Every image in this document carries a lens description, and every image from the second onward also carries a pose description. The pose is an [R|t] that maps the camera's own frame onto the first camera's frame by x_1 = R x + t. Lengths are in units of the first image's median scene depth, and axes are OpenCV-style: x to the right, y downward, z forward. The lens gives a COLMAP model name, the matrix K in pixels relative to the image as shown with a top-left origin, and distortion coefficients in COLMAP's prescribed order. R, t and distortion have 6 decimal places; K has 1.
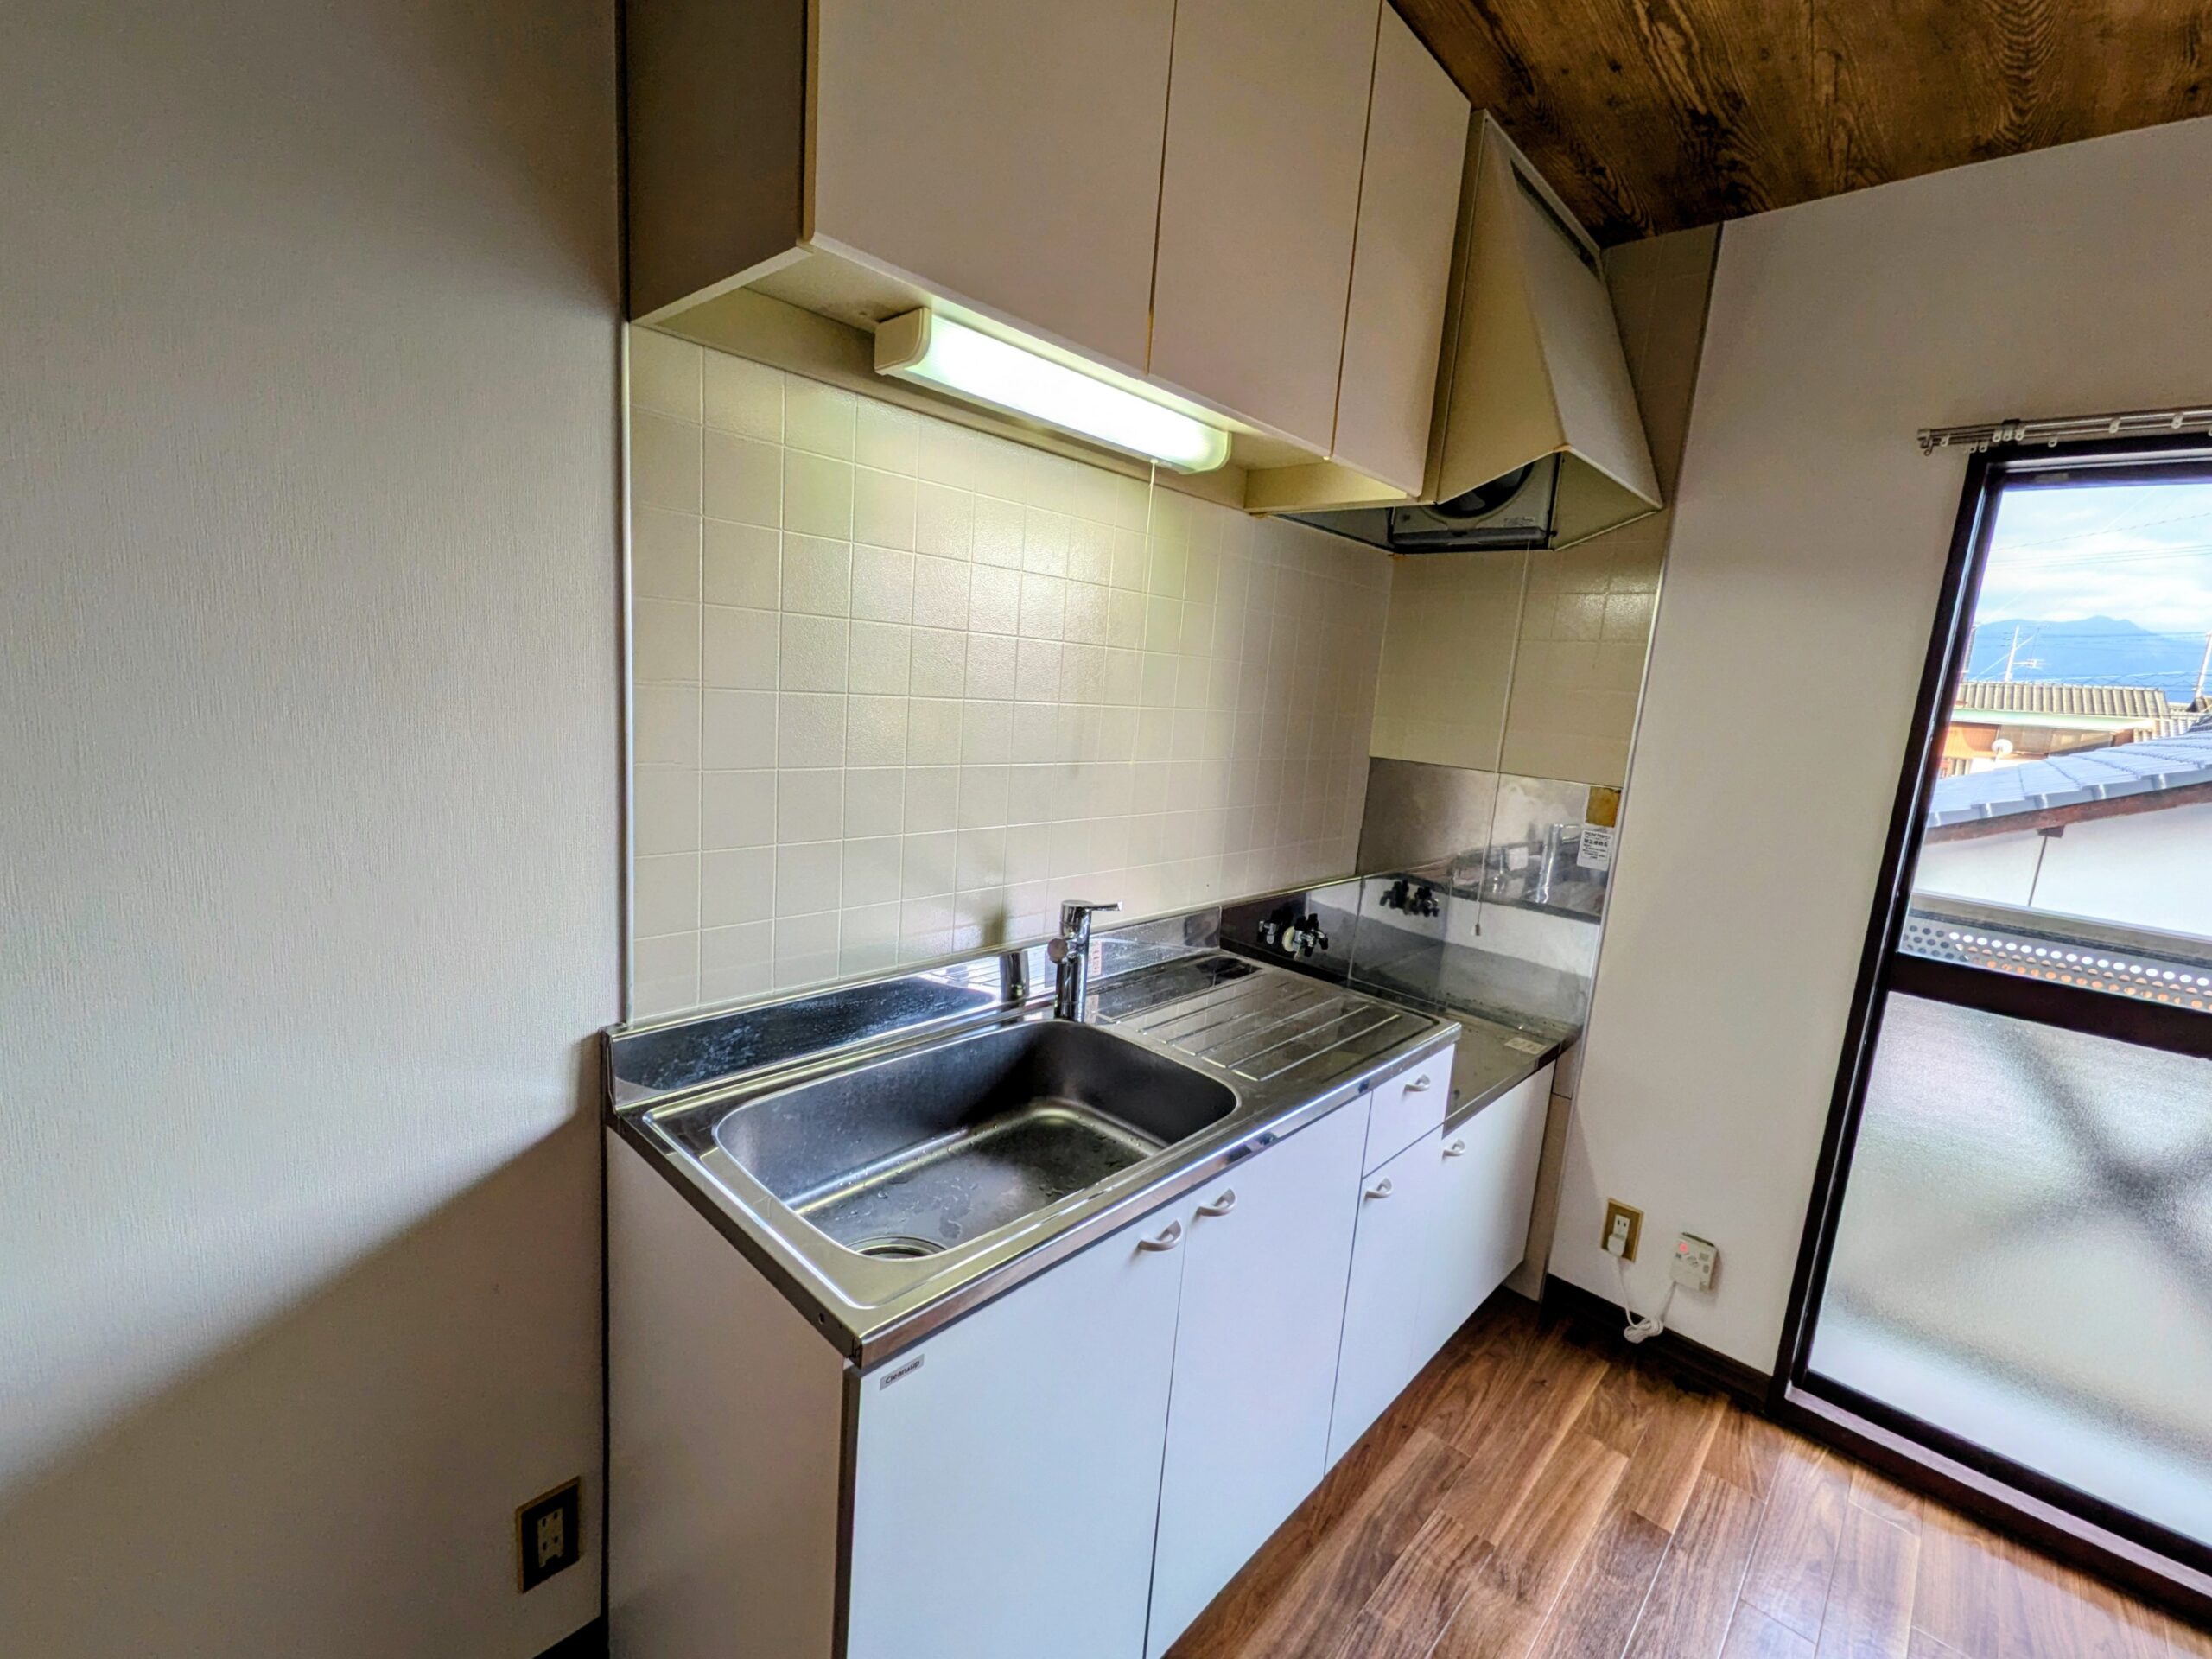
lens RADIAL K [[958.7, 0, 1111.4], [0, 958.7, 837.9], [0, 0, 1]] dist [0.007801, 0.000989]
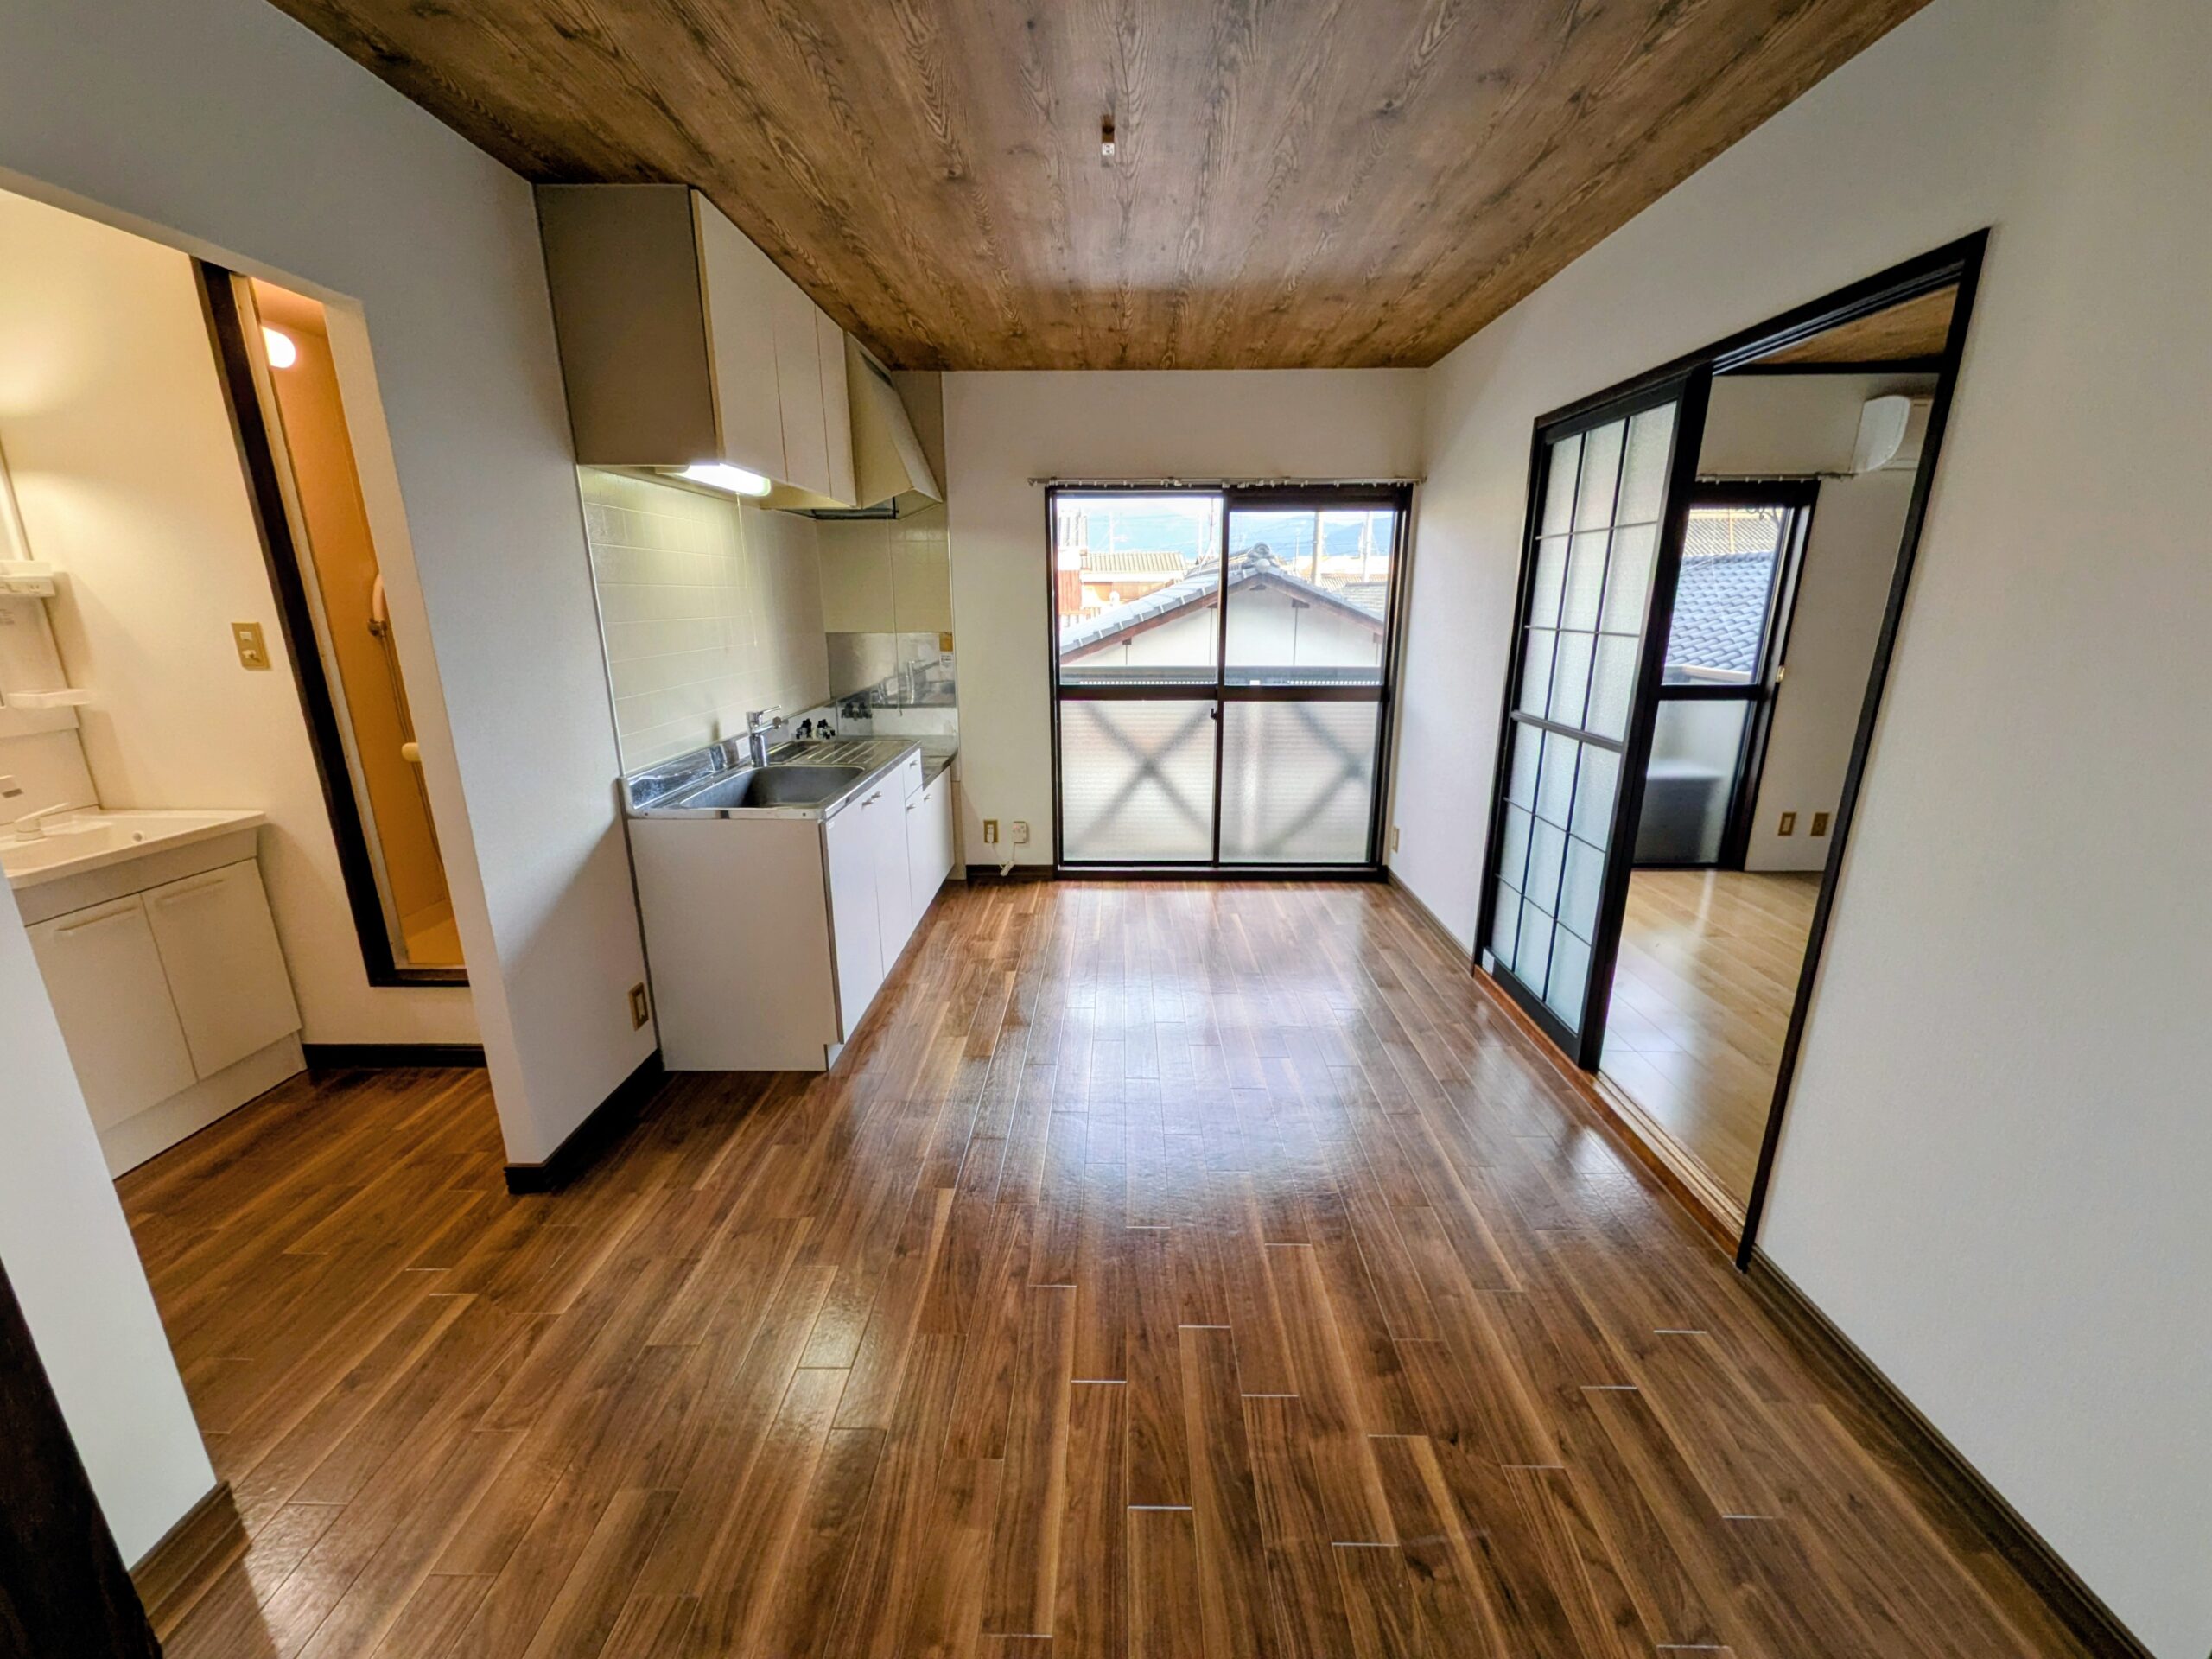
lens RADIAL K [[892.4, 0, 1114.1], [0, 892.4, 844.5], [0, 0, 1]] dist [-0.007189, -0.001592]
pose [[0.737719, -0.256646, 0.624423, -0.646805], [0.170358, 0.965759, 0.195672, 0.087778], [-0.653260, -0.037975, 0.756181, -0.874218]]
